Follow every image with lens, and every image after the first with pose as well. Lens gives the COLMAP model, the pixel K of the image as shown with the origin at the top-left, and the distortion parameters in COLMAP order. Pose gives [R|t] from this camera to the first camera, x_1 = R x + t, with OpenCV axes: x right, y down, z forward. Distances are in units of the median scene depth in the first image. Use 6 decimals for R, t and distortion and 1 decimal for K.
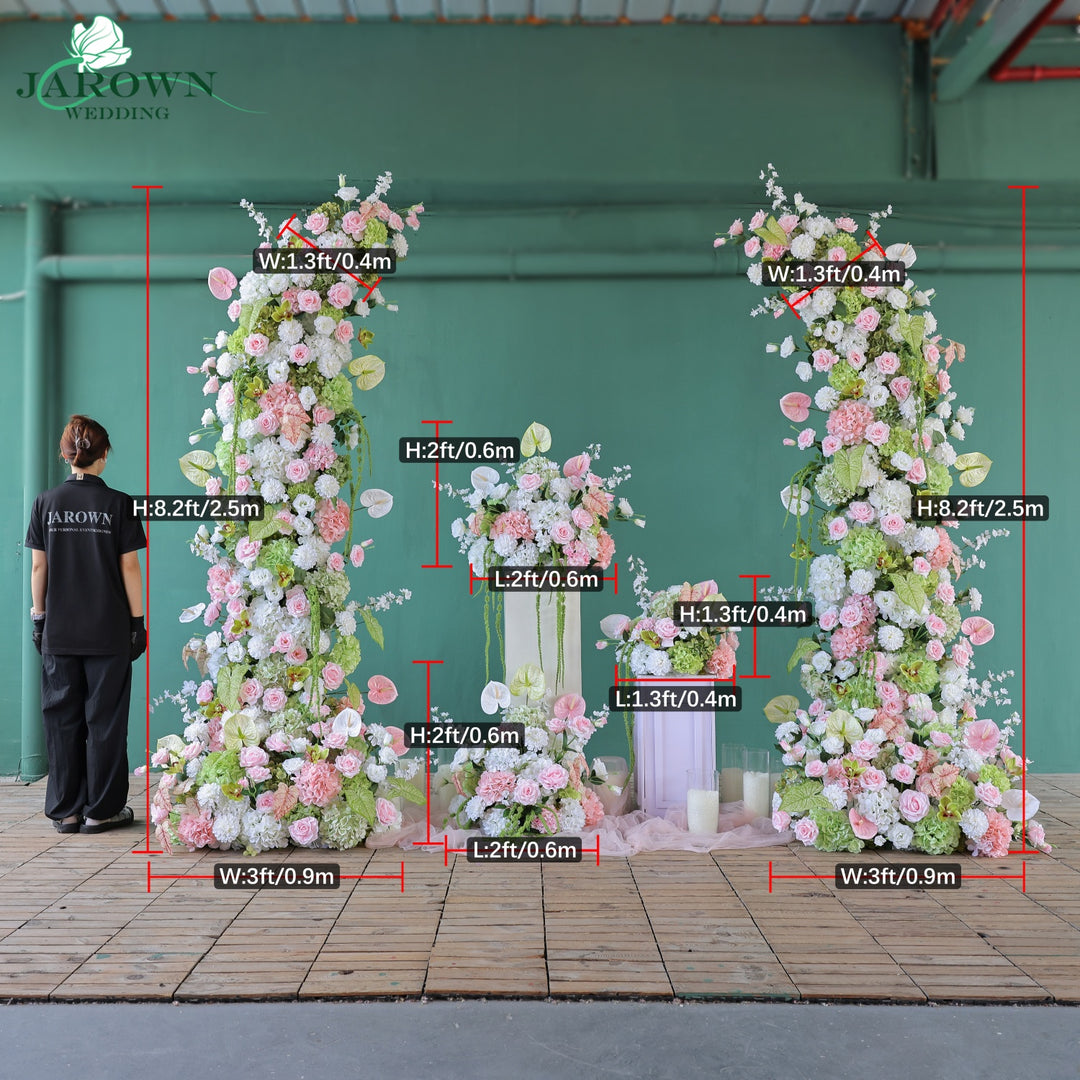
lens RADIAL K [[1149.4, 0, 557.4], [0, 1149.4, 536.8], [0, 0, 1]] dist [0.003652, -0.006806]
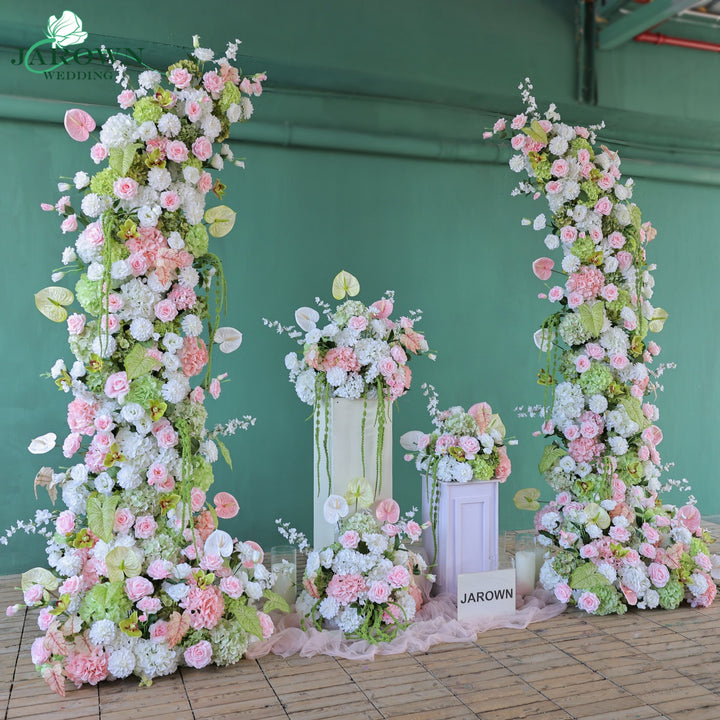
lens RADIAL K [[735.7, 0, 390.6], [0, 735.7, 359.6], [0, 0, 1]] dist [-0.001094, 0.005727]
pose [[0.942970, 0.005084, 0.332839, -0.245827], [-0.021404, 0.998740, 0.045384, -0.045978], [-0.332189, -0.049920, 0.941891, 0.273964]]
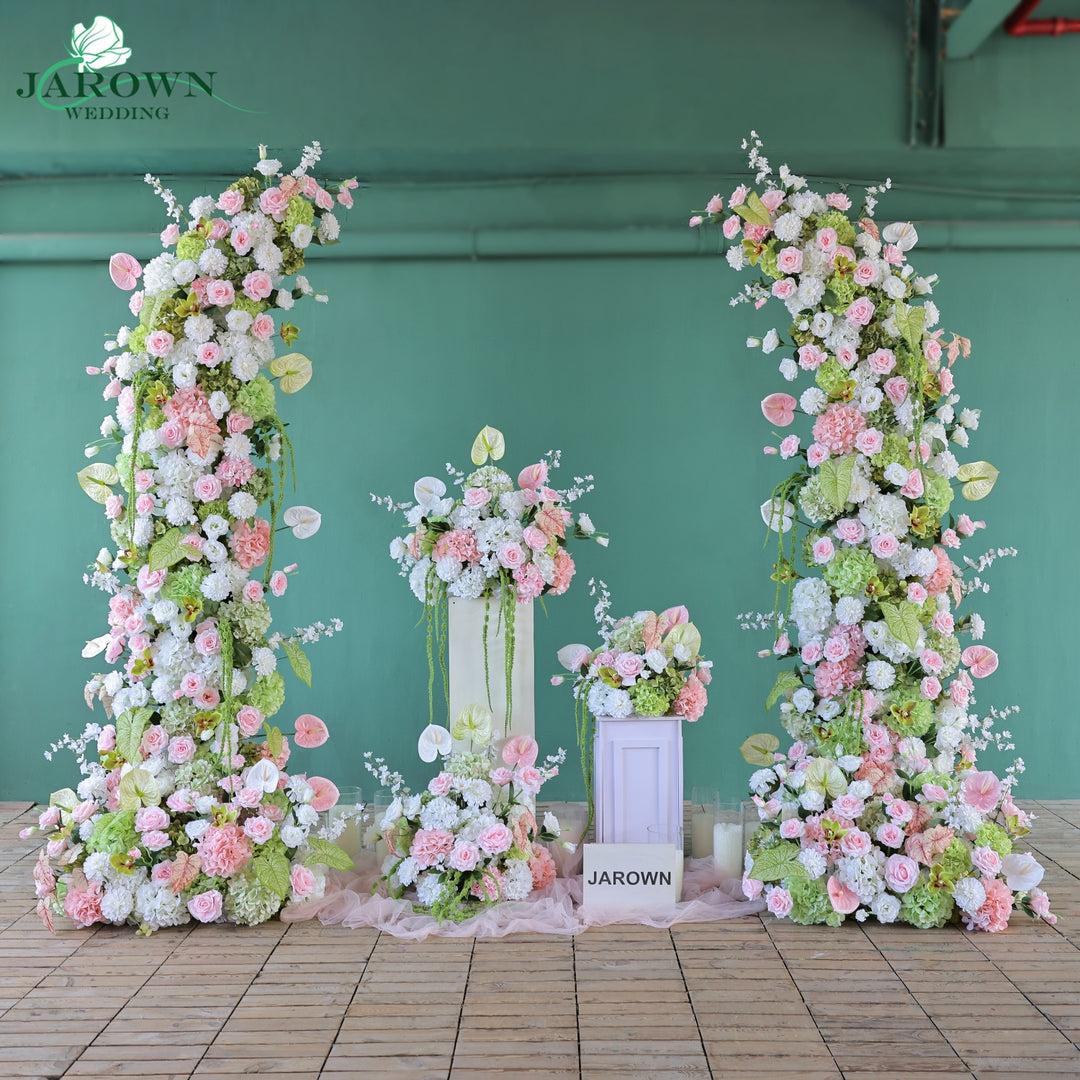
lens RADIAL K [[1103.5, 0, 585.9], [0, 1103.5, 539.3], [0, 0, 1]] dist [-0.001094, 0.005727]
pose [[0.999997, -0.000647, -0.002449, 0.063361], [0.000765, 0.998827, 0.048417, -0.057069], [0.002415, -0.048419, 0.998824, 0.150680]]
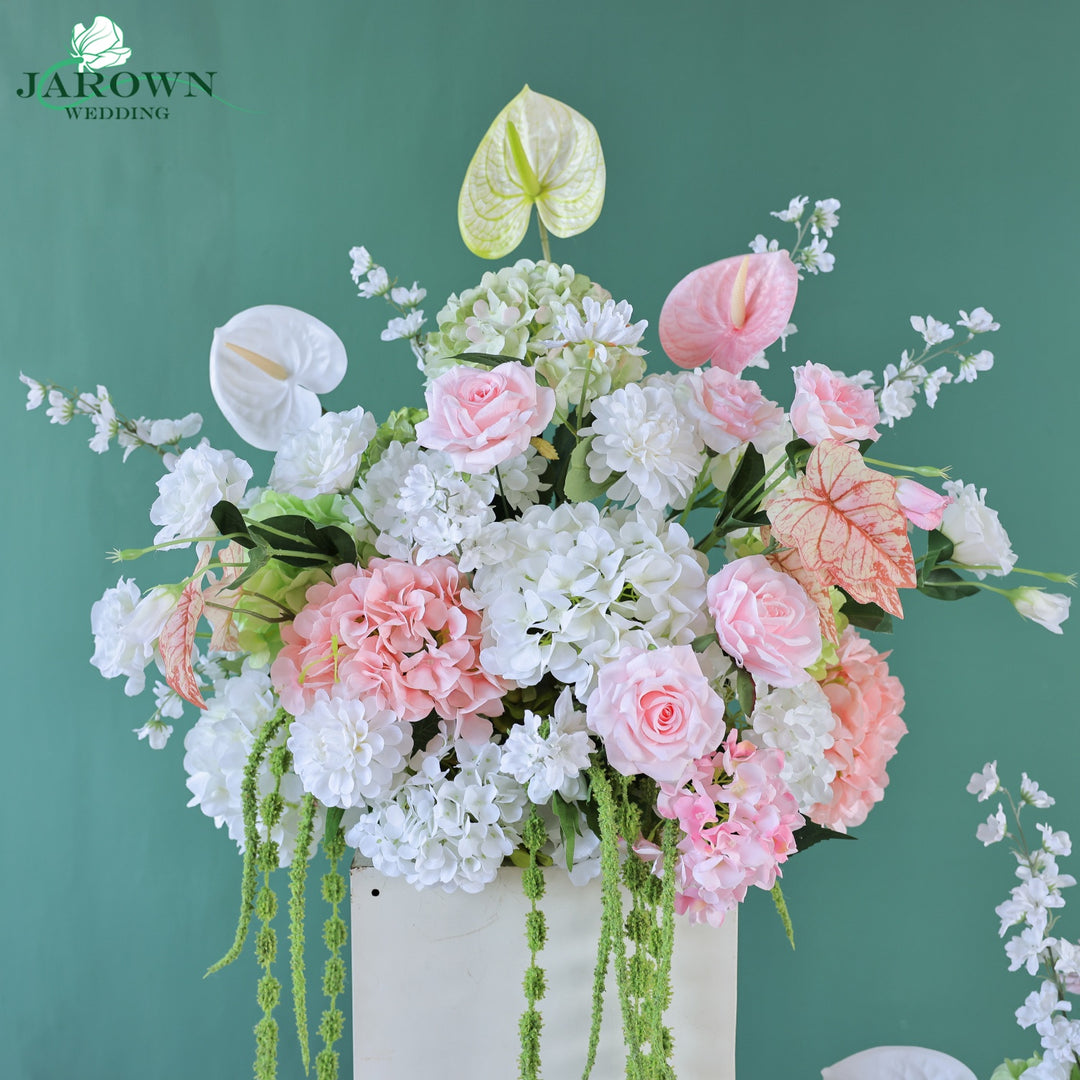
lens RADIAL K [[1624.6, 0, 593.4], [0, 1624.6, 540.2], [0, 0, 1]] dist [-0.001653, 0.037917]
pose [[0.999760, 0.014920, -0.016026, -0.001585], [-0.012494, 0.989777, 0.142076, -0.065142], [0.017982, -0.141842, 0.989726, 0.749105]]
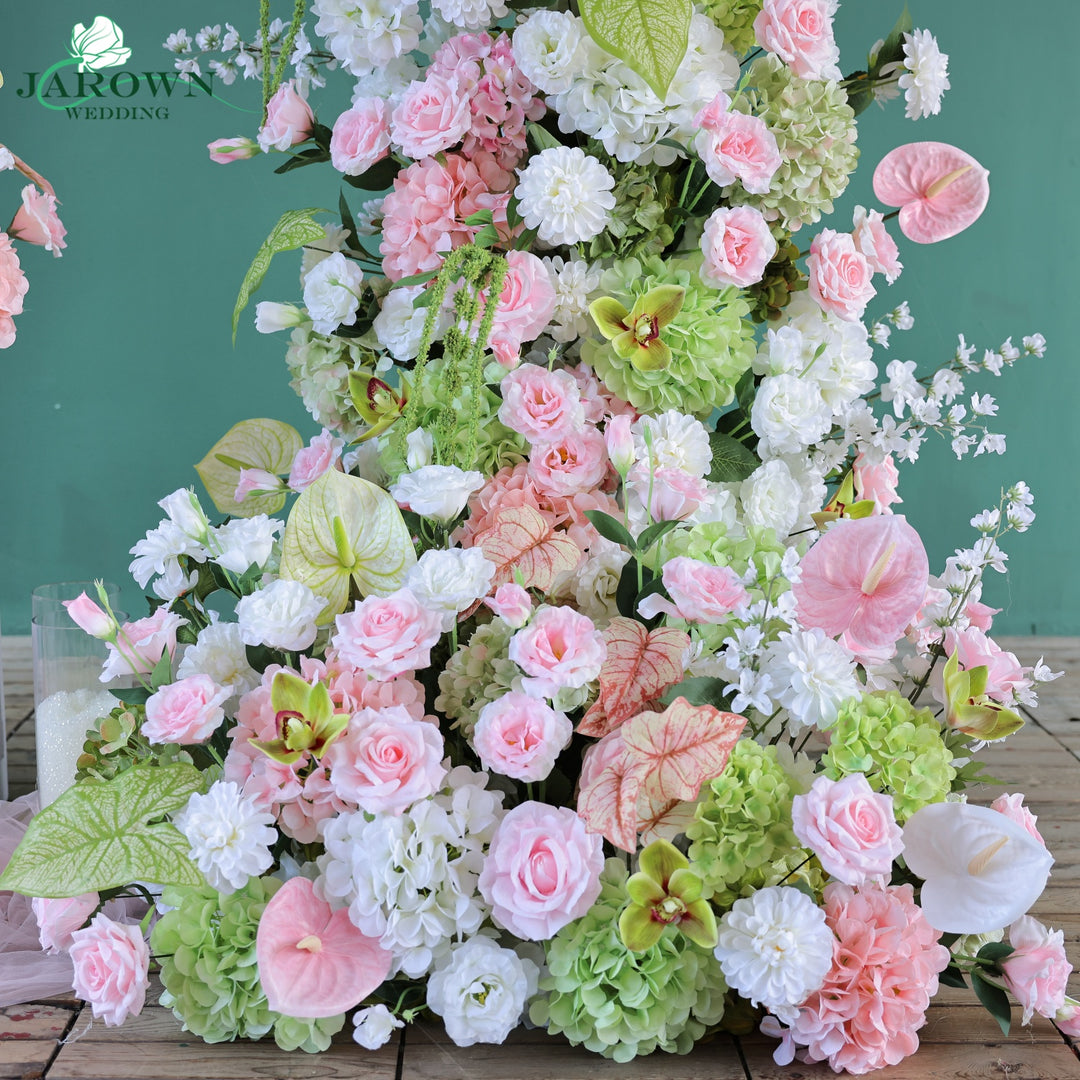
lens RADIAL K [[1624.6, 0, 593.4], [0, 1624.6, 540.2], [0, 0, 1]] dist [-0.001653, 0.037917]
pose [[0.999269, 0.006895, 0.037602, 0.278523], [-0.014820, 0.976554, 0.214760, 0.083636], [-0.035240, -0.215161, 0.975943, 0.616753]]
